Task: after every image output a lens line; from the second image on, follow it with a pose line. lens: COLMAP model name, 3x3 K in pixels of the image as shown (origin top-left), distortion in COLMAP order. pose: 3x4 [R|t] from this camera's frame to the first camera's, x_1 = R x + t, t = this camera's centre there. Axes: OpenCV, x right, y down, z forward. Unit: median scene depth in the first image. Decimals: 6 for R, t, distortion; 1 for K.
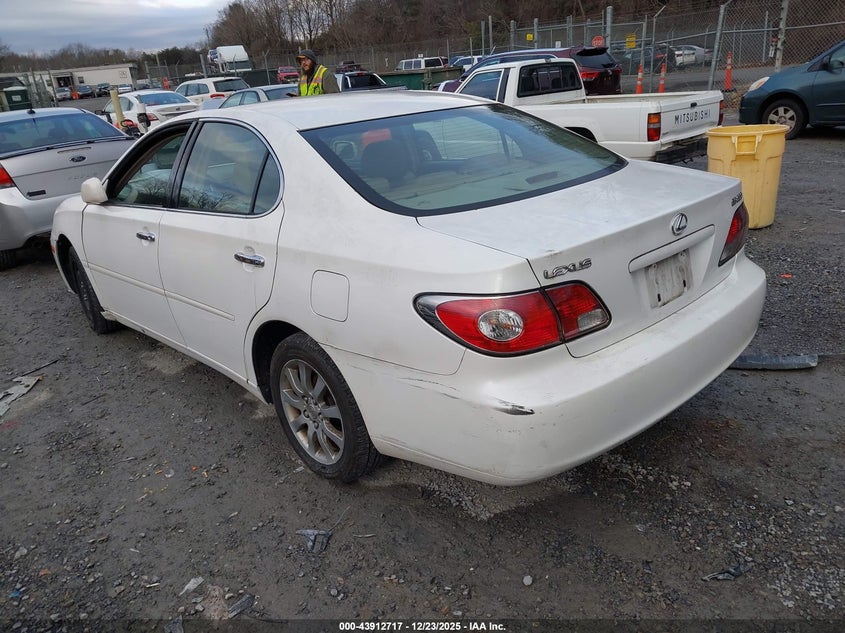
lens RADIAL K [[678.9, 0, 427.0], [0, 678.9, 315.9], [0, 0, 1]] dist [0.020015, -0.016360]
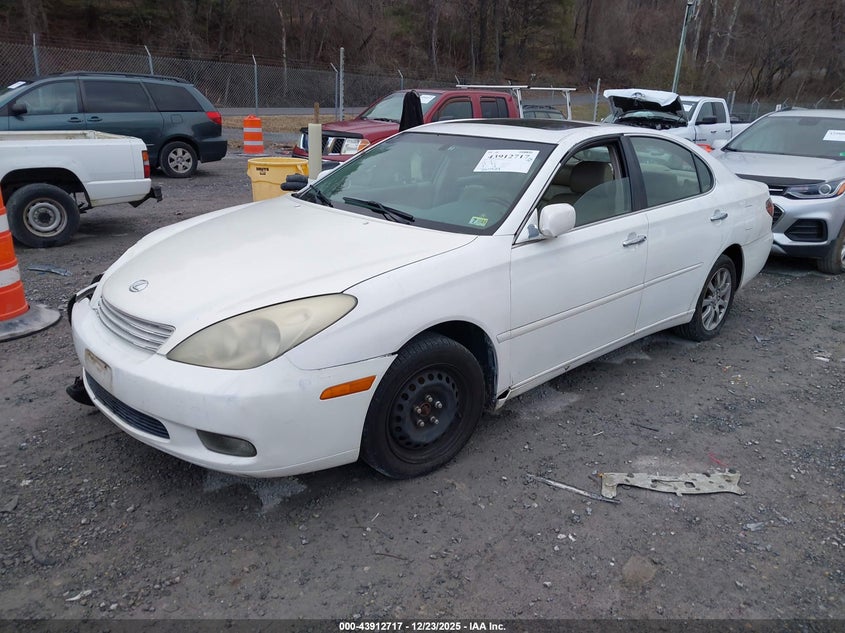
lens RADIAL K [[678.9, 0, 424.0], [0, 678.9, 318.3], [0, 0, 1]] dist [0.020015, -0.016360]
pose [[-0.035530, -0.223806, 0.973986, -1.510658], [0.302031, 0.926622, 0.223940, -0.352398], [-0.952636, 0.302131, 0.034673, 1.349797]]
